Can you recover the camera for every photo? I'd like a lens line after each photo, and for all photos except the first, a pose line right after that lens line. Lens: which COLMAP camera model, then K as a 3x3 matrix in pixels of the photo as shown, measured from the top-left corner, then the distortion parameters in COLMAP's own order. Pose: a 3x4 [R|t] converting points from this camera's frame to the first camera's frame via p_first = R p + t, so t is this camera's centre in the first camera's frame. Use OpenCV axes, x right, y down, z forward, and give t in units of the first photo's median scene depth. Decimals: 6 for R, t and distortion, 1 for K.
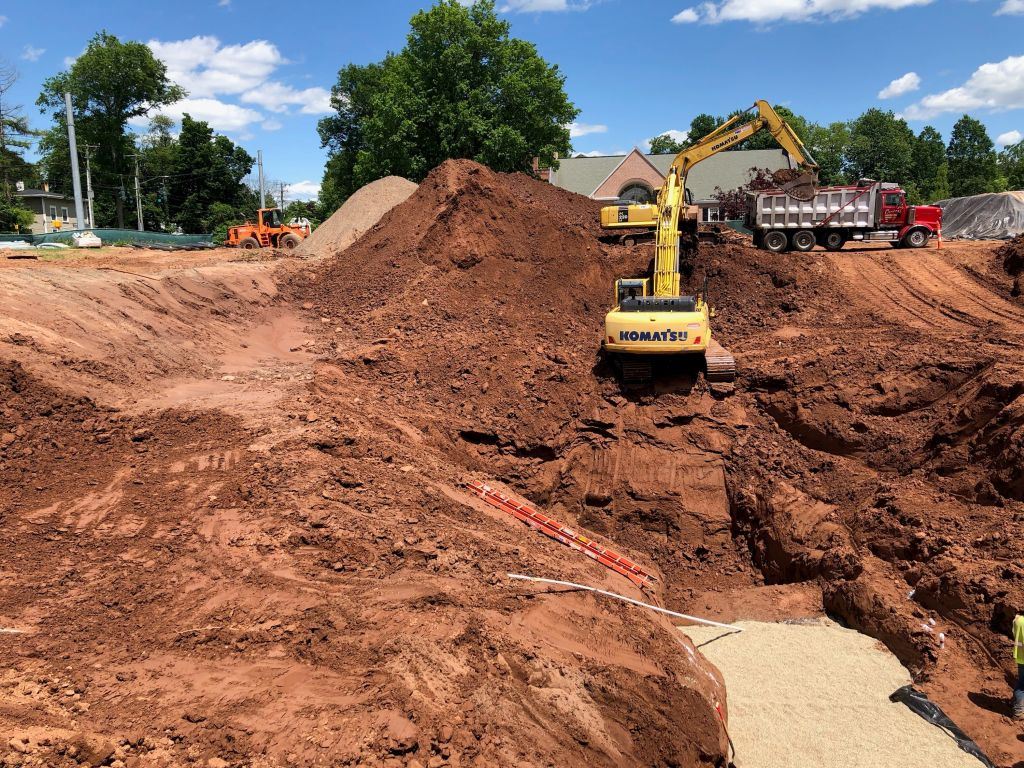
lens RADIAL K [[836.6, 0, 517.2], [0, 836.6, 381.5], [0, 0, 1]] dist [0.036570, -0.037330]
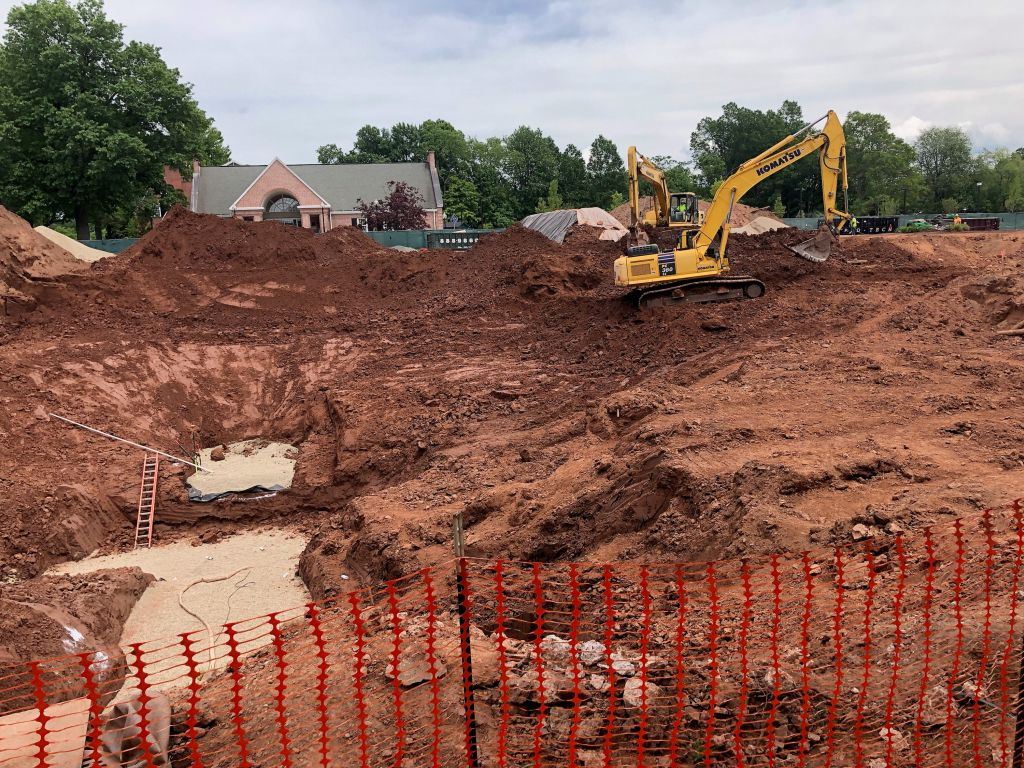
lens RADIAL K [[836.6, 0, 515.4], [0, 836.6, 386.0], [0, 0, 1]] dist [0.036570, -0.037330]
pose [[0.943363, -0.065696, 0.325194, 0.050632], [0.066355, 0.997755, 0.009077, 0.002291], [-0.325060, 0.013016, 0.945604, -0.031529]]
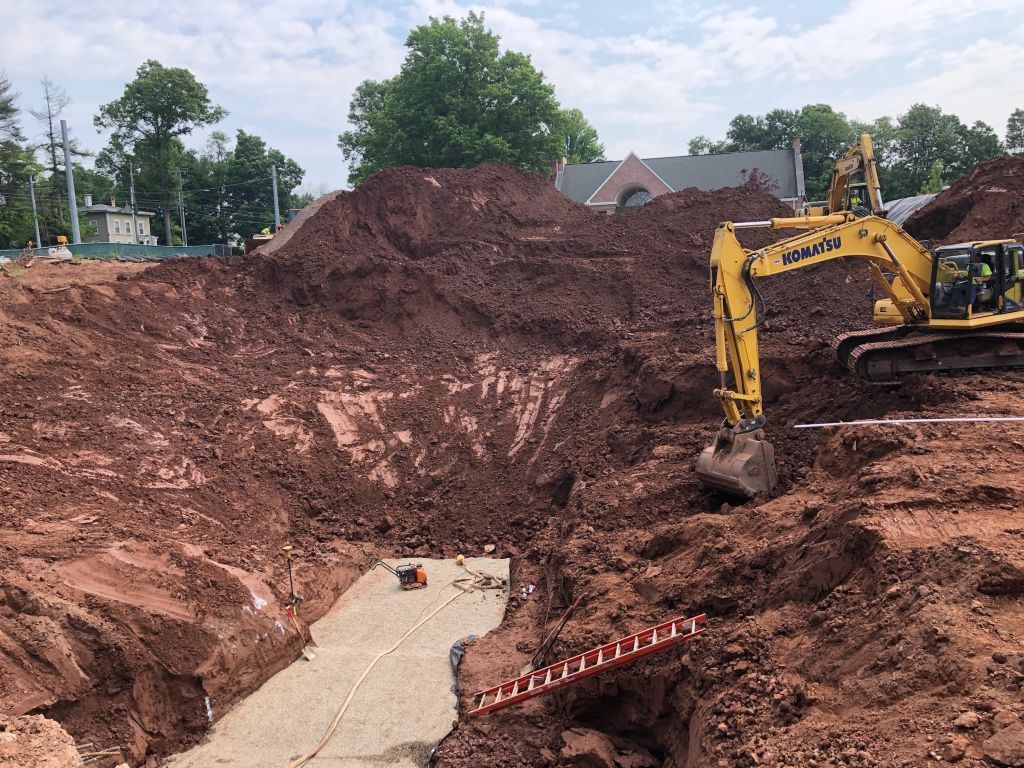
lens RADIAL K [[836.6, 0, 513.5], [0, 836.6, 381.0], [0, 0, 1]] dist [0.036570, -0.037330]
pose [[0.994170, 0.001961, -0.107809, 0.085231], [-0.002256, 0.999994, -0.002616, 0.000591], [0.107803, 0.002844, 0.994168, -0.019810]]
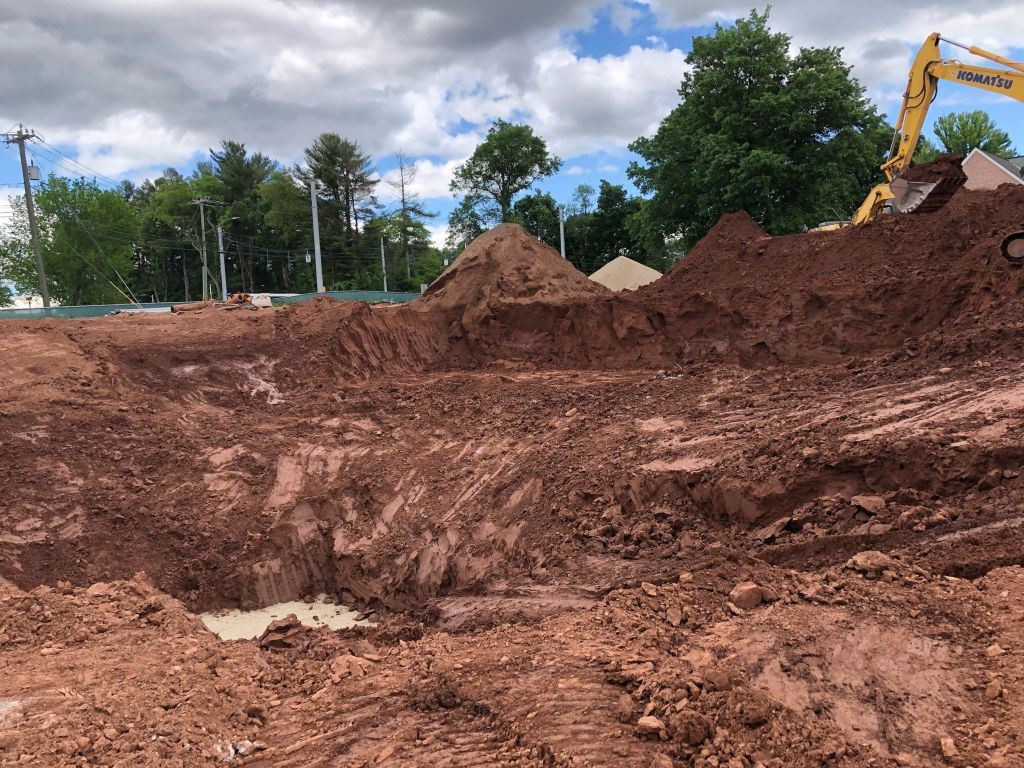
lens RADIAL K [[836.6, 0, 501.9], [0, 836.6, 373.9], [0, 0, 1]] dist [0.036570, -0.037330]
pose [[0.803528, 0.005089, -0.595246, 0.196654], [-0.046493, 0.997445, -0.054233, -0.007069], [0.593449, 0.071253, 0.801712, 0.102197]]
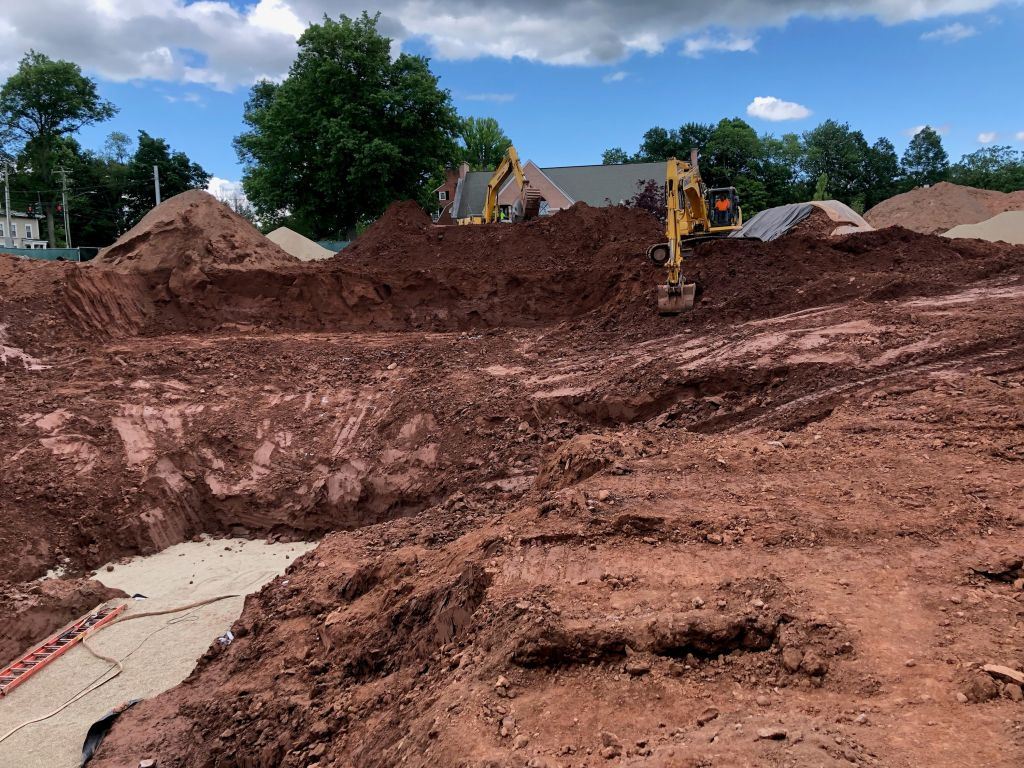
lens RADIAL K [[836.6, 0, 526.6], [0, 836.6, 376.4], [0, 0, 1]] dist [0.036570, -0.037330]
pose [[0.999764, -0.001781, -0.021671, 0.122991], [0.001315, 0.999768, -0.021476, 0.000578], [0.021704, 0.021443, 0.999534, 0.002758]]
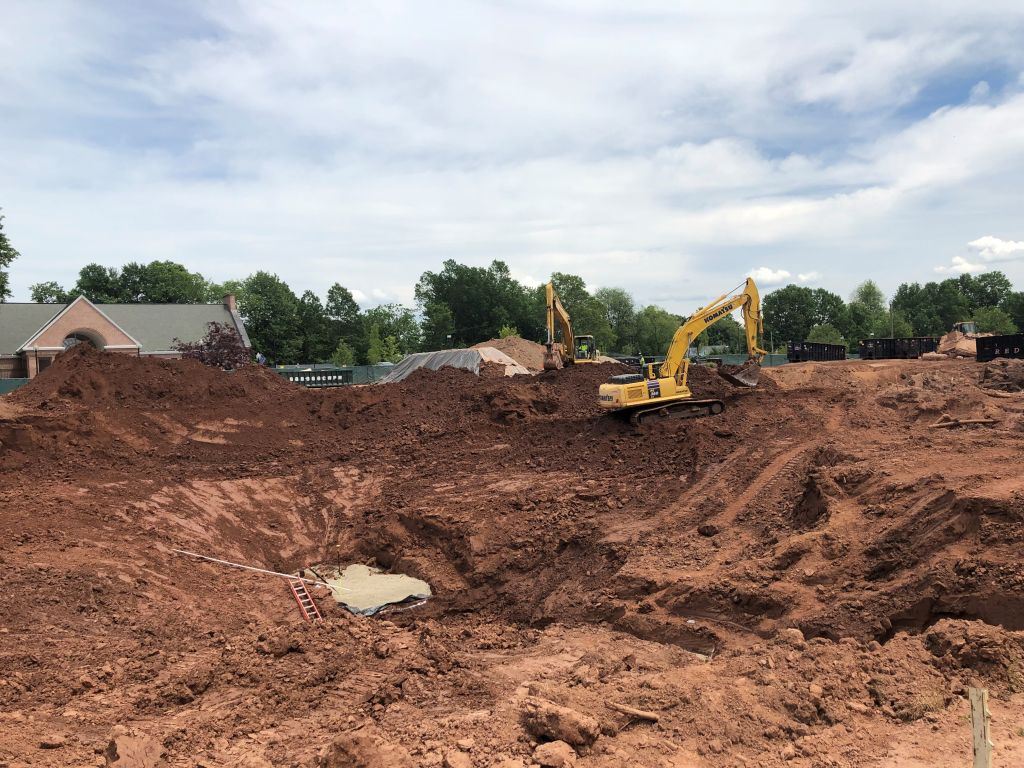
lens RADIAL K [[836.6, 0, 525.4], [0, 836.6, 377.1], [0, 0, 1]] dist [0.036570, -0.037330]
pose [[0.728601, -0.014898, 0.684776, -0.113872], [0.138952, 0.982189, -0.126476, -0.000674], [-0.670696, 0.187302, 0.717695, 0.003017]]
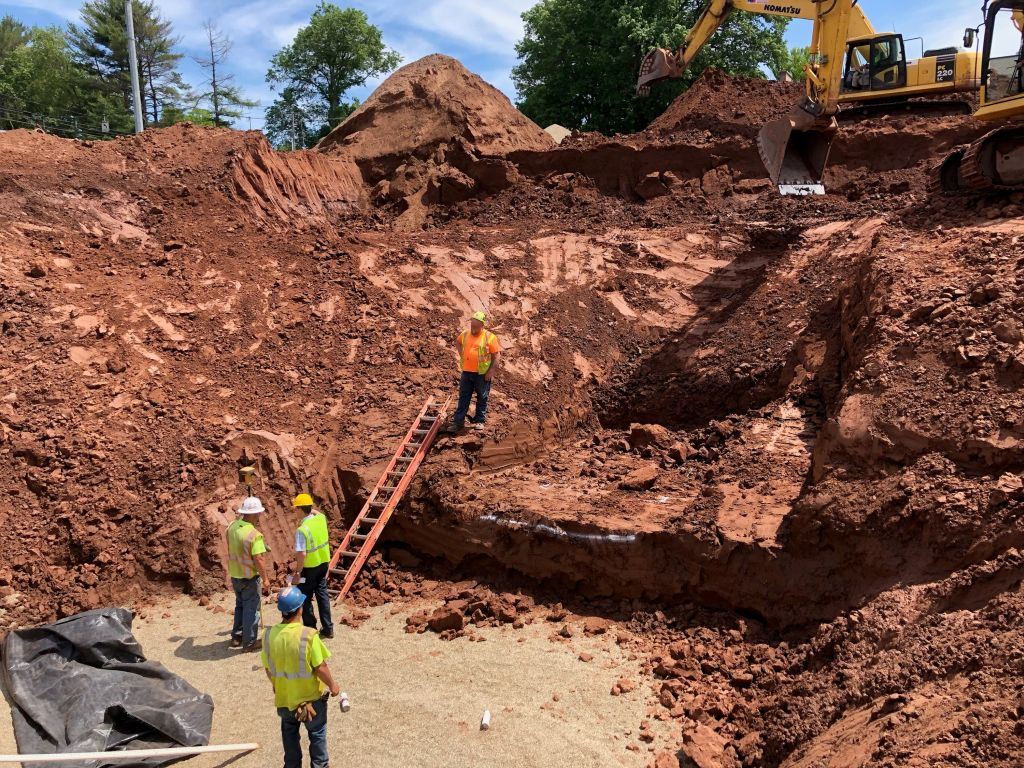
lens RADIAL K [[836.6, 0, 515.1], [0, 836.6, 369.5], [0, 0, 1]] dist [0.036570, -0.037330]
pose [[0.933967, 0.036392, -0.355500, 0.086080], [-0.041394, 0.999122, -0.006472, 0.015504], [0.354953, 0.020760, 0.934654, 0.154707]]
